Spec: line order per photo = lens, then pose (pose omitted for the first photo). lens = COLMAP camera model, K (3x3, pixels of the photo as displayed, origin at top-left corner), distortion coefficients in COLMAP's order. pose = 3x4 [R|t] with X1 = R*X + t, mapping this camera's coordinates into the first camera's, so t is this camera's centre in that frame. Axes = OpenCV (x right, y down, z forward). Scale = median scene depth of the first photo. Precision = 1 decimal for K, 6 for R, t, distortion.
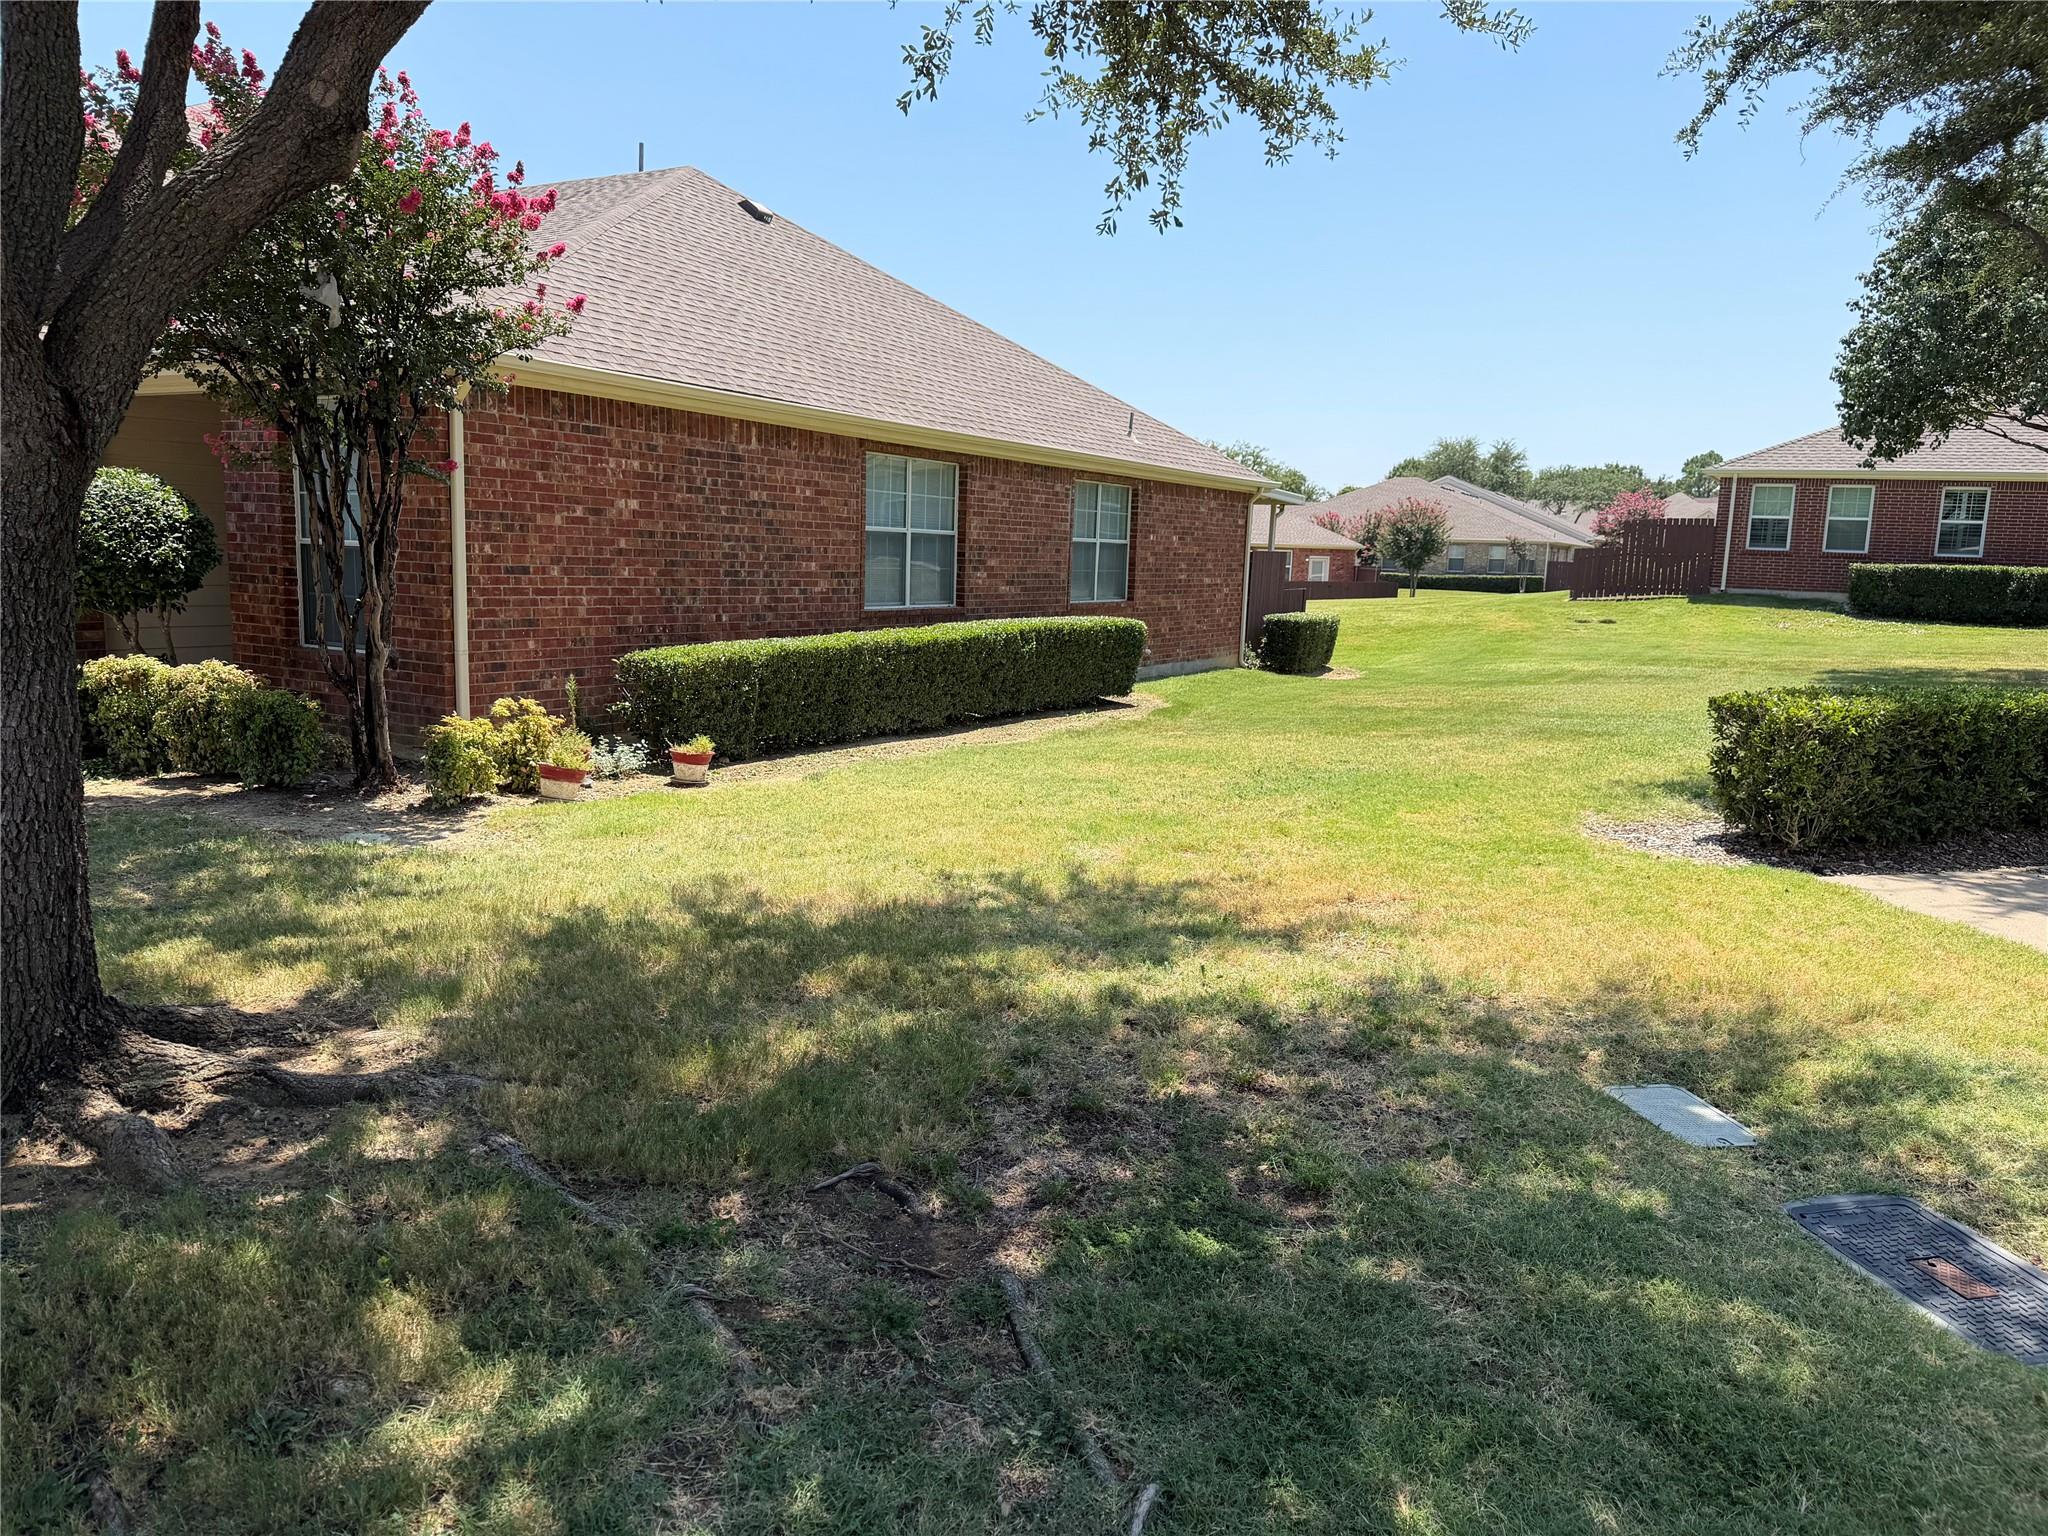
lens RADIAL K [[1442.5, 0, 1024.2], [0, 1442.5, 767.8], [0, 0, 1]] dist [-0.001057, -0.000285]
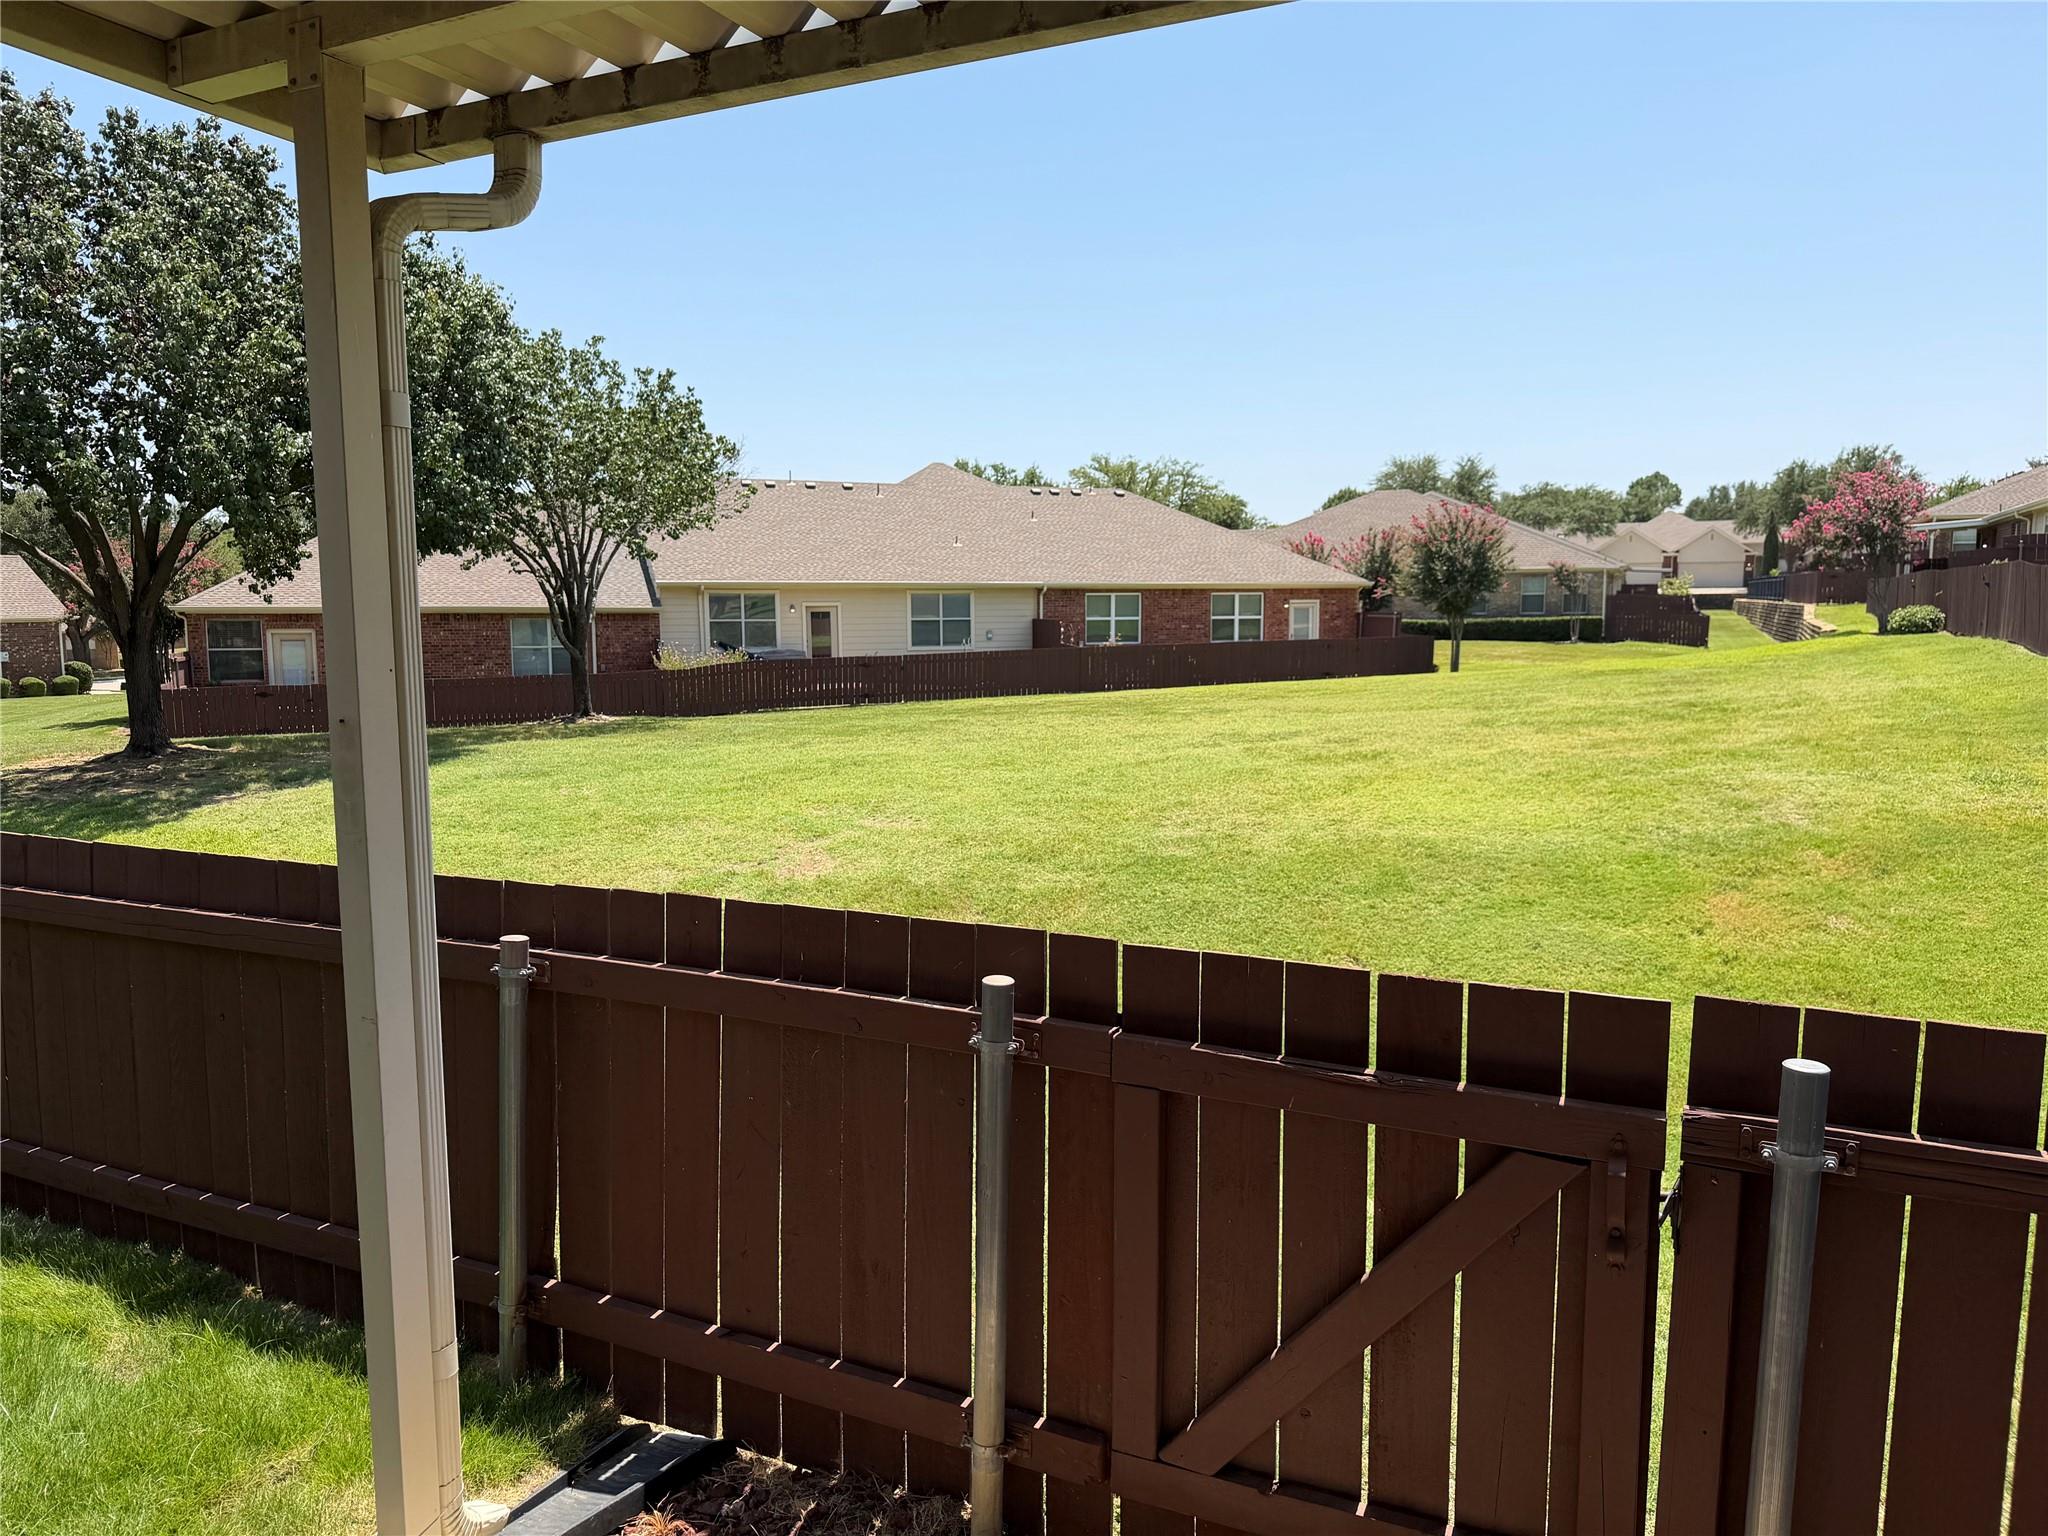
lens RADIAL K [[1442.5, 0, 1023.3], [0, 1442.5, 767.6], [0, 0, 1]] dist [-0.001057, -0.000285]
pose [[0.998216, -0.037849, 0.046178, 0.043847], [0.039347, 0.998714, -0.031986, -0.052245], [-0.044908, 0.033746, 0.998421, 0.339567]]
